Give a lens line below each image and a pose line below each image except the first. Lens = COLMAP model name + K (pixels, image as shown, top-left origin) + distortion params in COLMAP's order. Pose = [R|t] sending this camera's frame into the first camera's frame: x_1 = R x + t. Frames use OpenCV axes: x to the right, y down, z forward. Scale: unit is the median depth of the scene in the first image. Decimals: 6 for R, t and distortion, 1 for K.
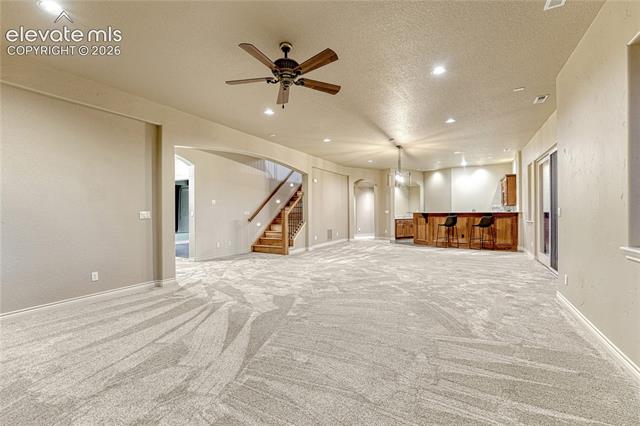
lens RADIAL K [[266.6, 0, 323.9], [0, 266.6, 214.8], [0, 0, 1]] dist [-0.006211, 0.003464]
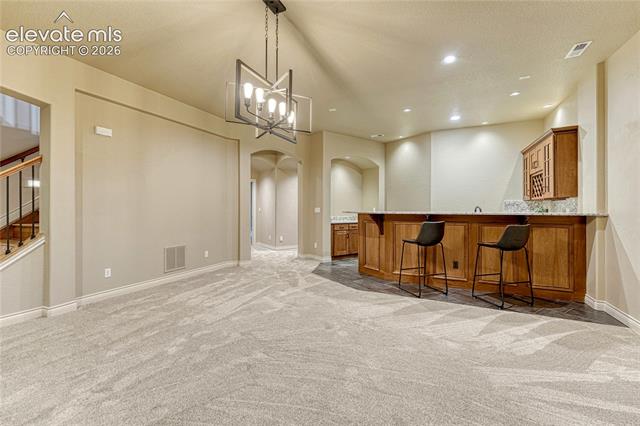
lens RADIAL K [[266.6, 0, 317.1], [0, 266.6, 210.4], [0, 0, 1]] dist [-0.006211, 0.003464]
pose [[0.998468, 0.011020, 0.054217, 0.242827], [-0.010880, 0.999937, -0.002870, -0.010049], [-0.054245, 0.002276, 0.998525, 0.523011]]
